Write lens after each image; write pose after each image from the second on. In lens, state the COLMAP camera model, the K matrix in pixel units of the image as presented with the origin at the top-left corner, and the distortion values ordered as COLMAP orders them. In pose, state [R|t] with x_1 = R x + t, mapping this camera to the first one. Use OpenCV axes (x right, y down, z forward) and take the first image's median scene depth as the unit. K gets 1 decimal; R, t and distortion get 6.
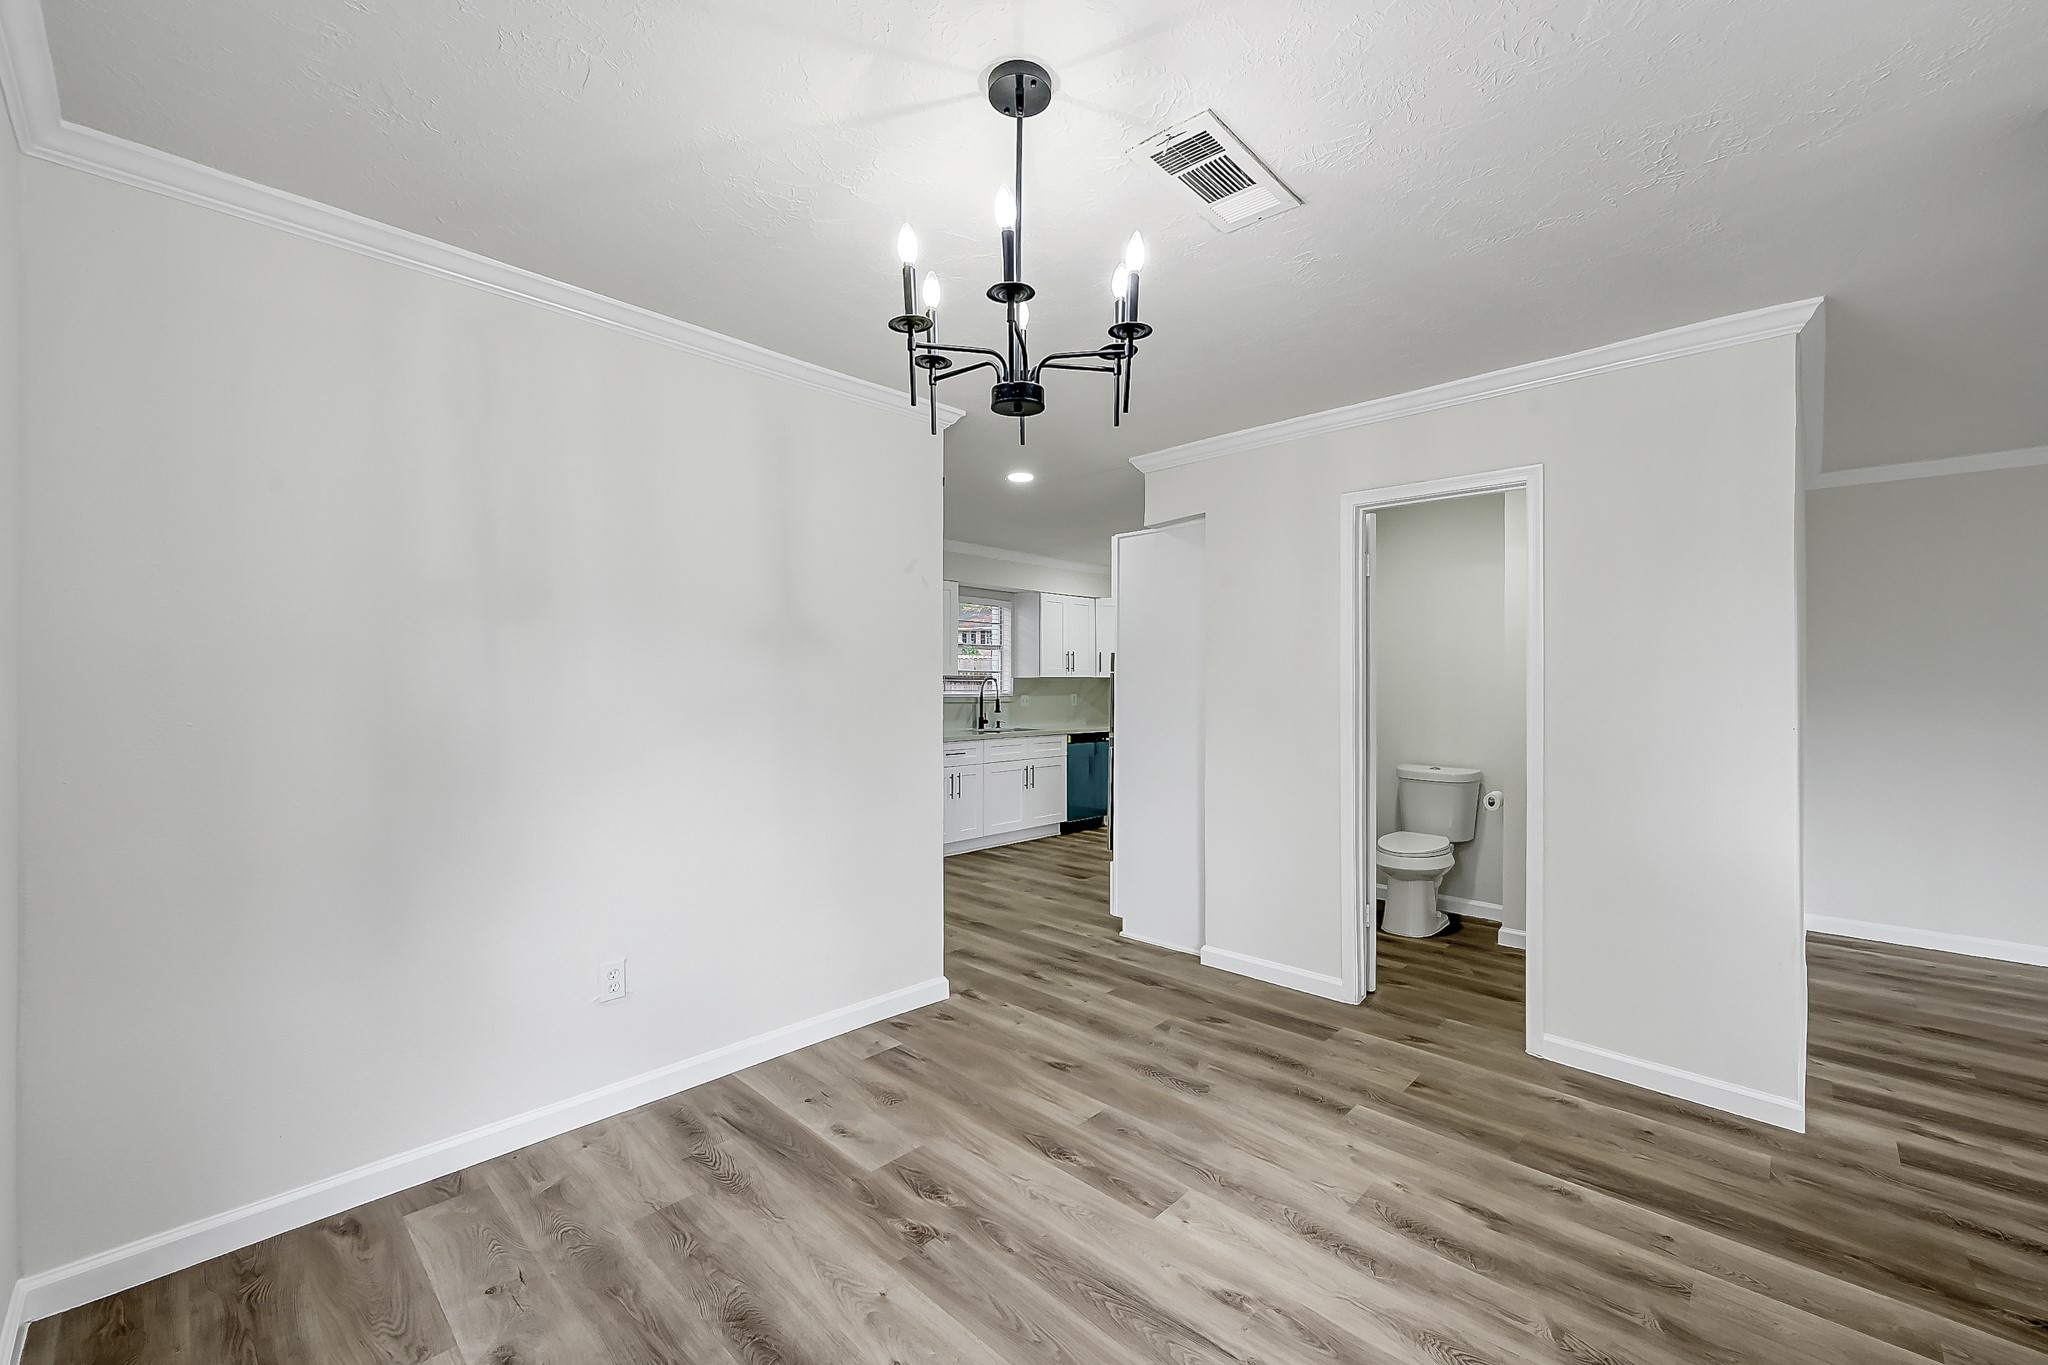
lens RADIAL K [[824.7, 0, 1022.1], [0, 824.7, 682.9], [0, 0, 1]] dist [0.002009, -0.000325]
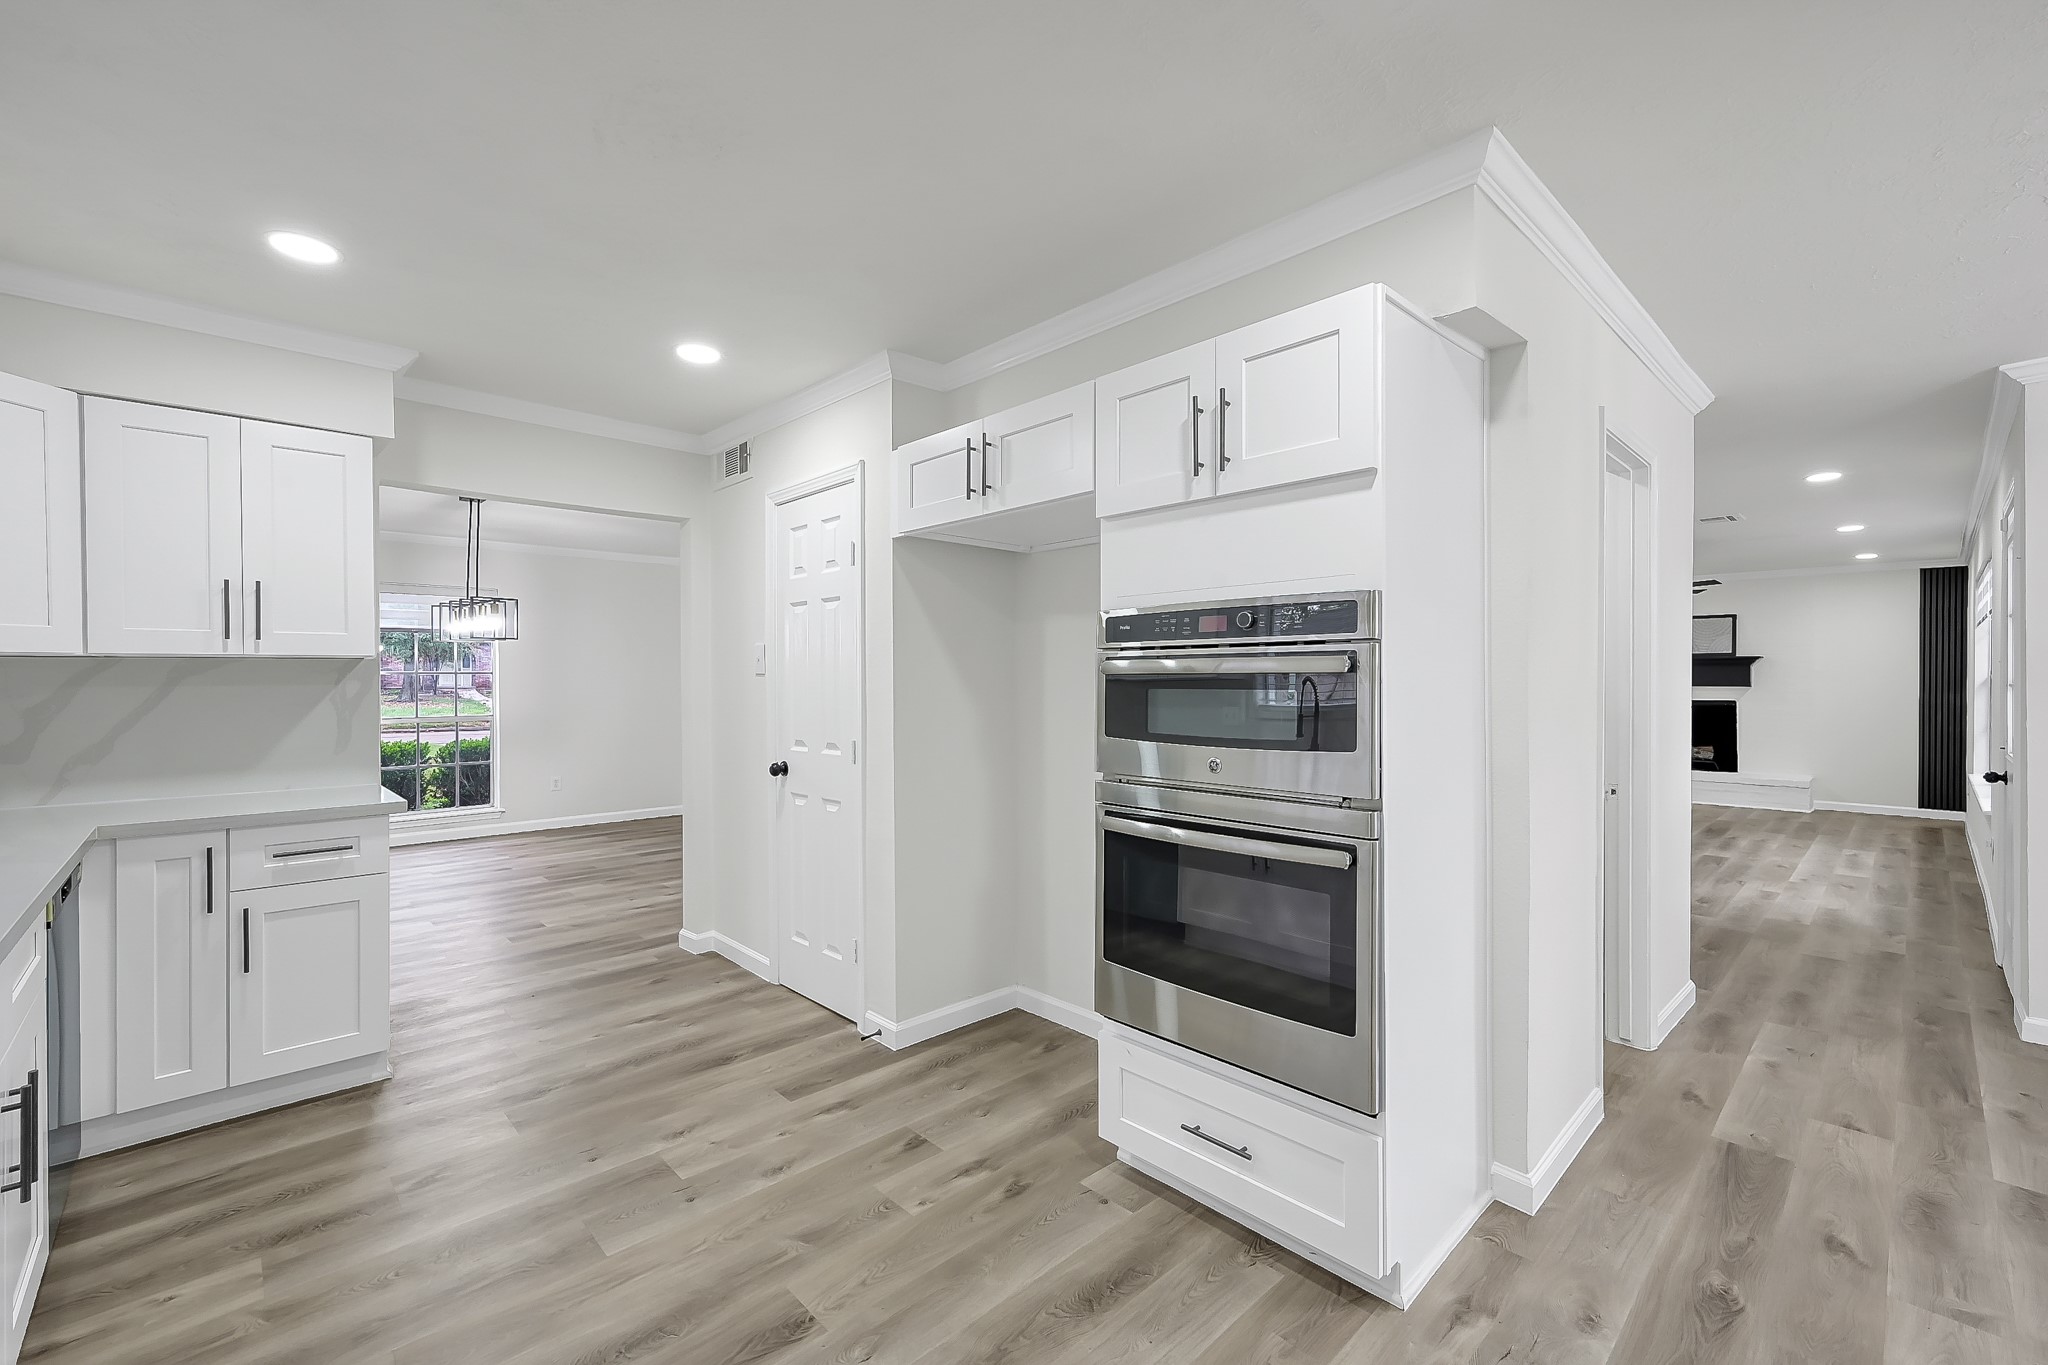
lens RADIAL K [[861.4, 0, 1027.4], [0, 861.4, 685.1], [0, 0, 1]] dist [0.009115, -0.000359]
pose [[0.035444, -0.005623, 0.999356, -0.355000], [0.003637, 0.999978, 0.005497, 0.006515], [-0.999365, 0.003440, 0.035464, 1.384020]]
